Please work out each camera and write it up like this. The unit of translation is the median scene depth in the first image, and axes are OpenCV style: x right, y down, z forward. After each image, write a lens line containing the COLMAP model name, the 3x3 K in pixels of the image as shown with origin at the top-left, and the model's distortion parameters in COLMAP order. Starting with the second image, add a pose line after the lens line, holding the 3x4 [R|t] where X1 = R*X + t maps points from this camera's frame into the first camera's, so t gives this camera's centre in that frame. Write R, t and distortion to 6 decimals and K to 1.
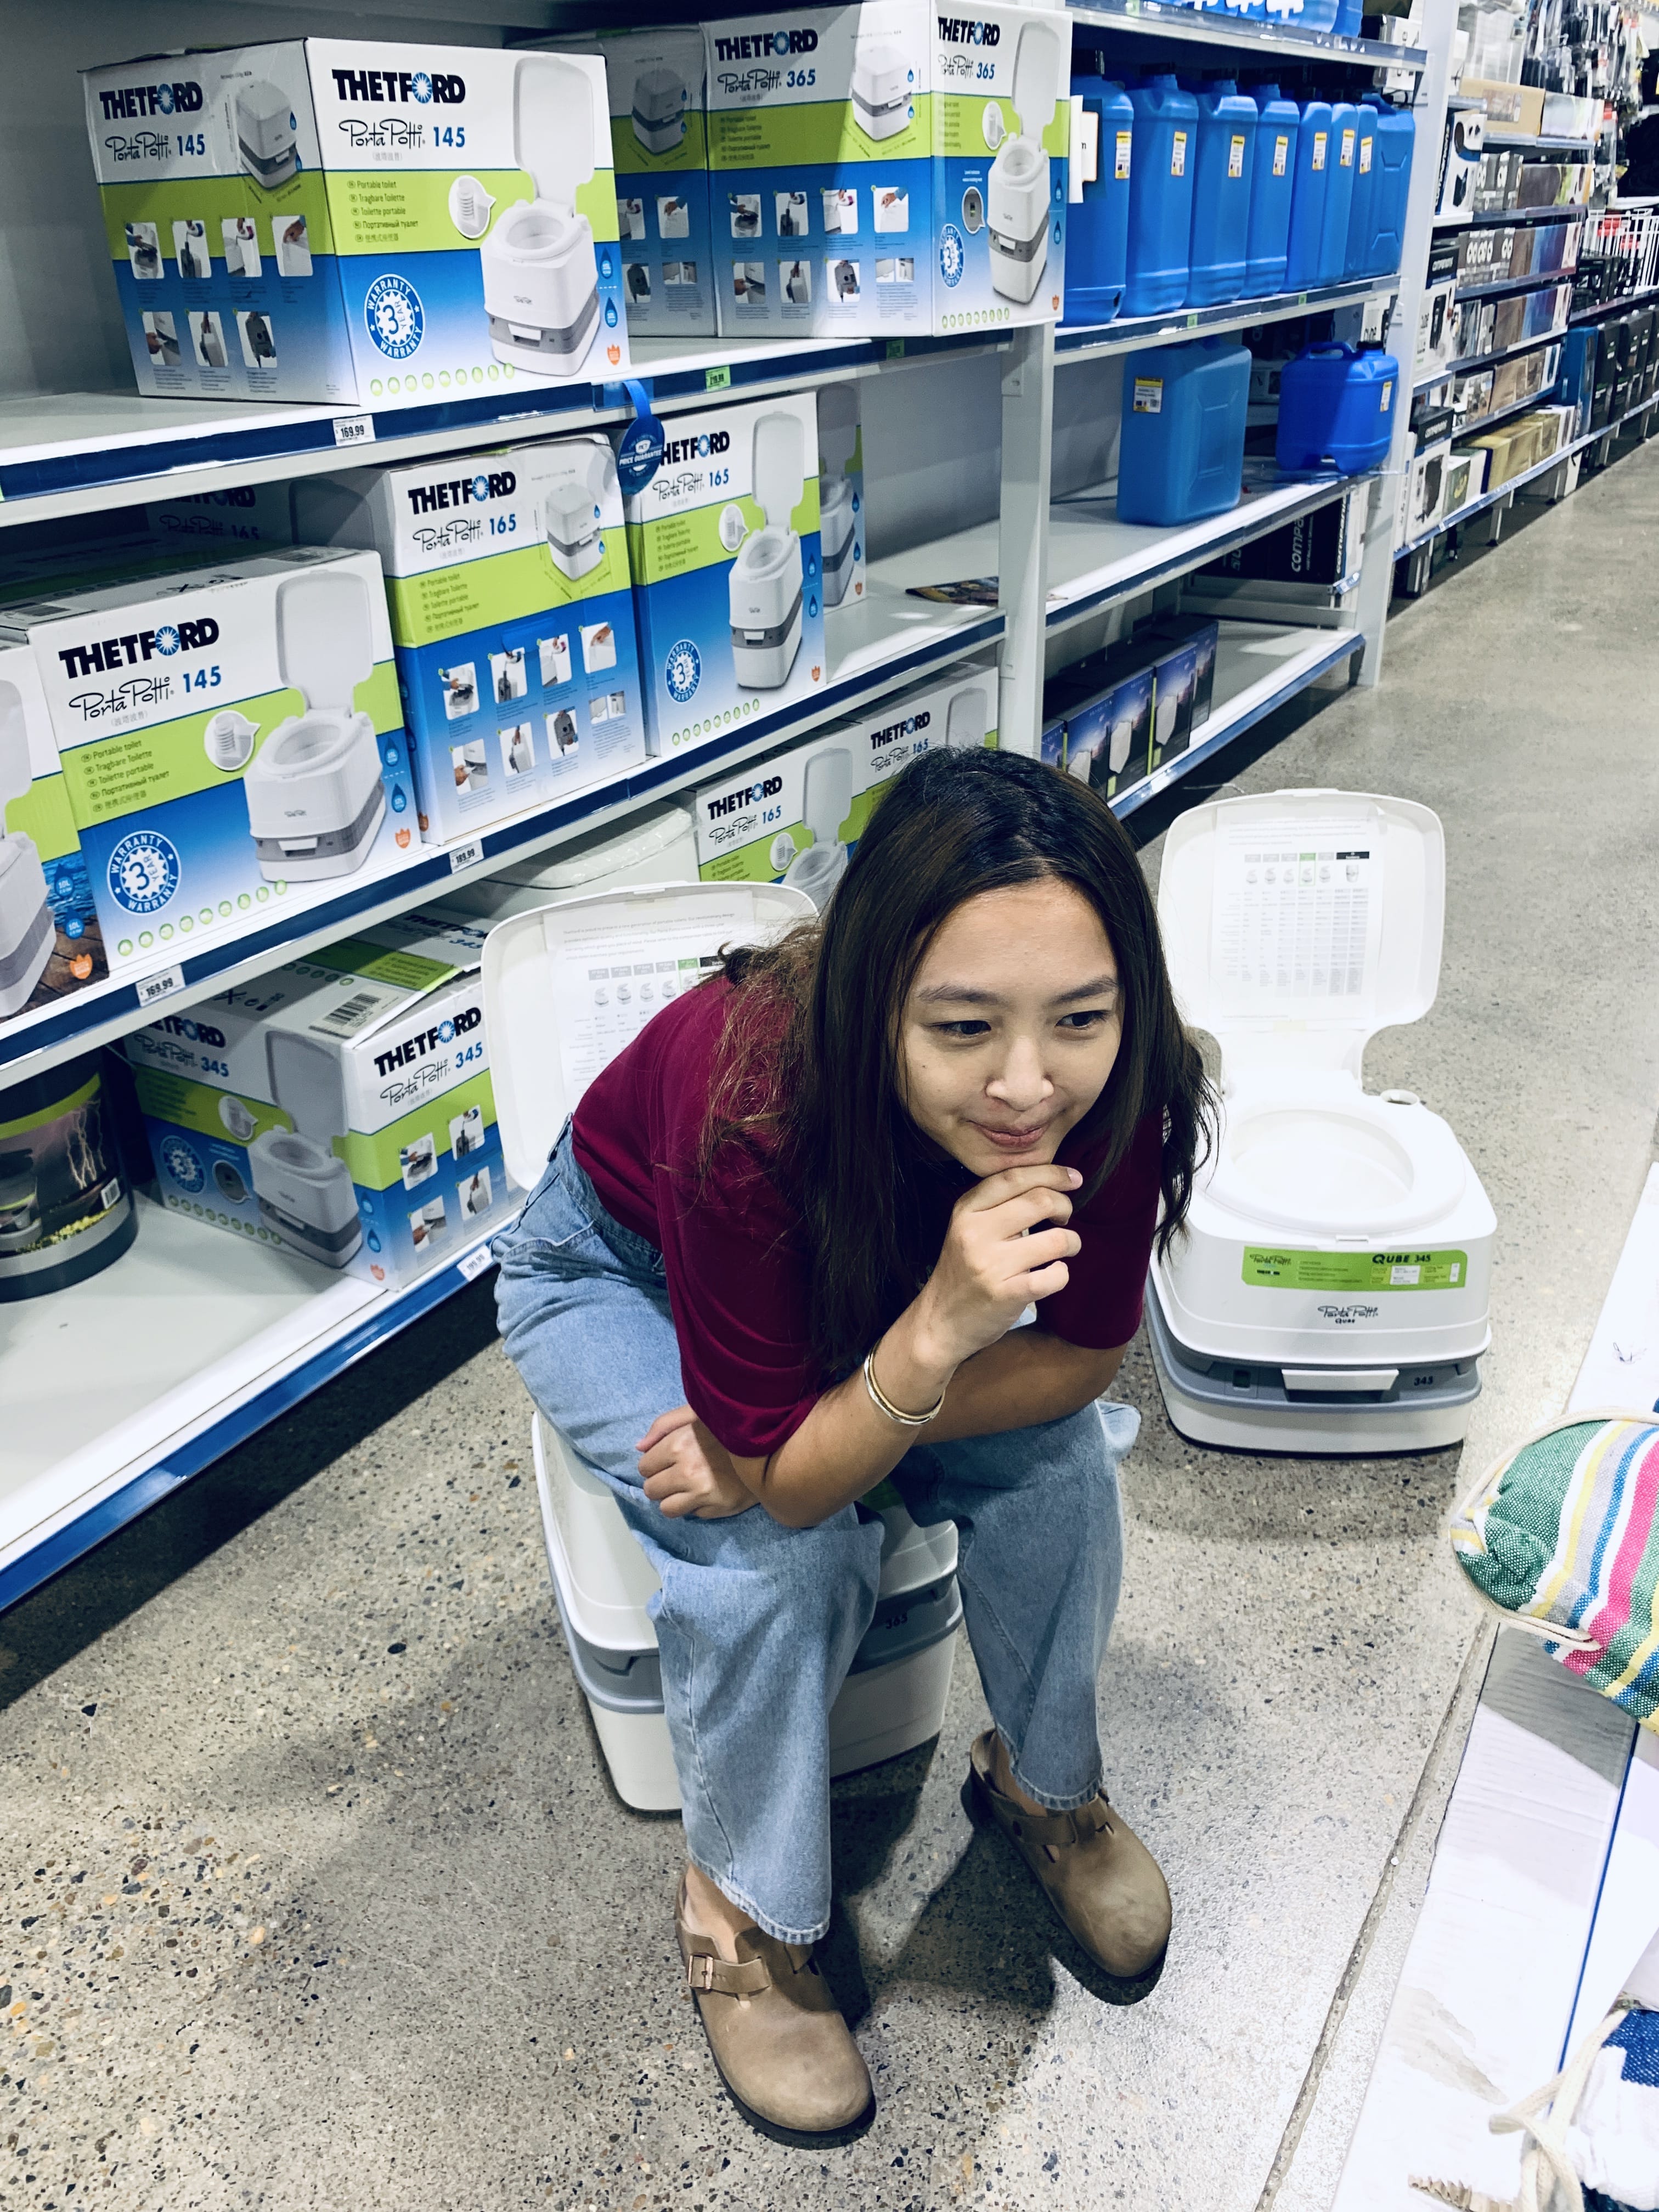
lens RADIAL K [[1702.1, 0, 831.3], [0, 1702.1, 1096.5], [0, 0, 1]] dist [0.021295, -0.014713]
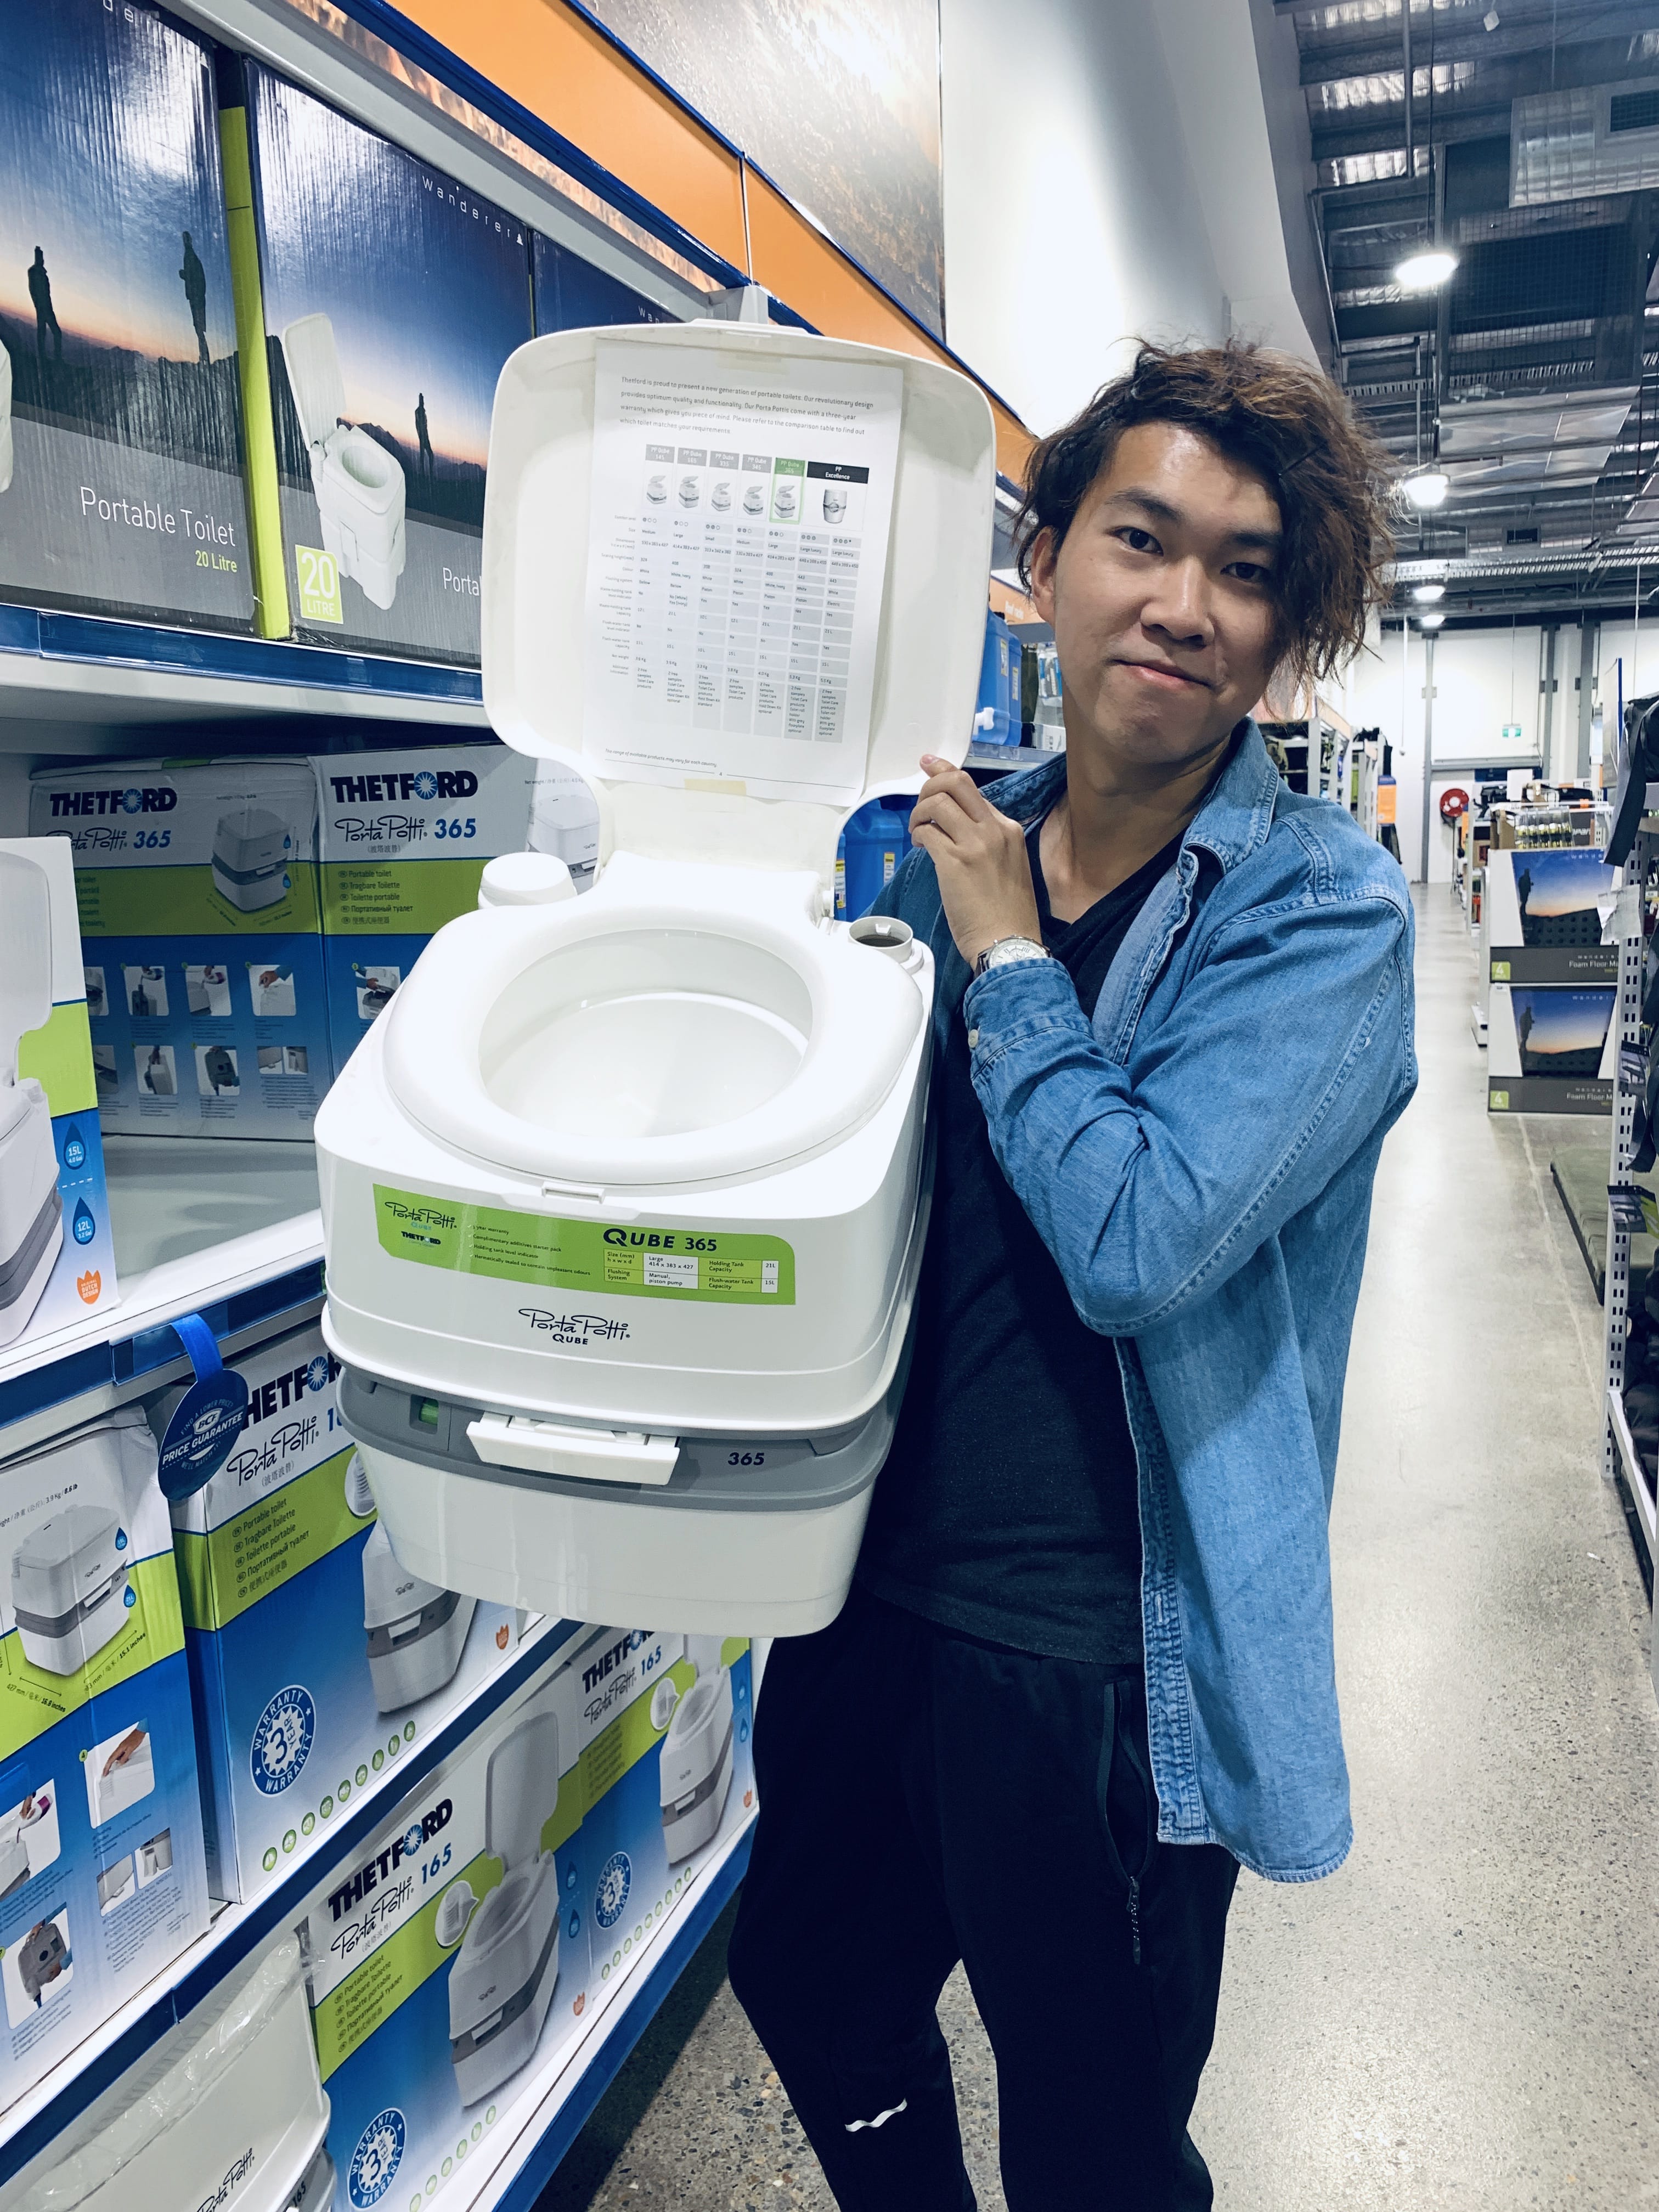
lens RADIAL K [[1702.1, 0, 823.9], [0, 1702.1, 1112.0], [0, 0, 1]] dist [0.021295, -0.014713]
pose [[0.976708, -0.033423, 0.211955, -0.021881], [0.098448, 0.947491, -0.304251, -0.244412], [-0.190656, 0.318031, 0.928712, 0.335986]]
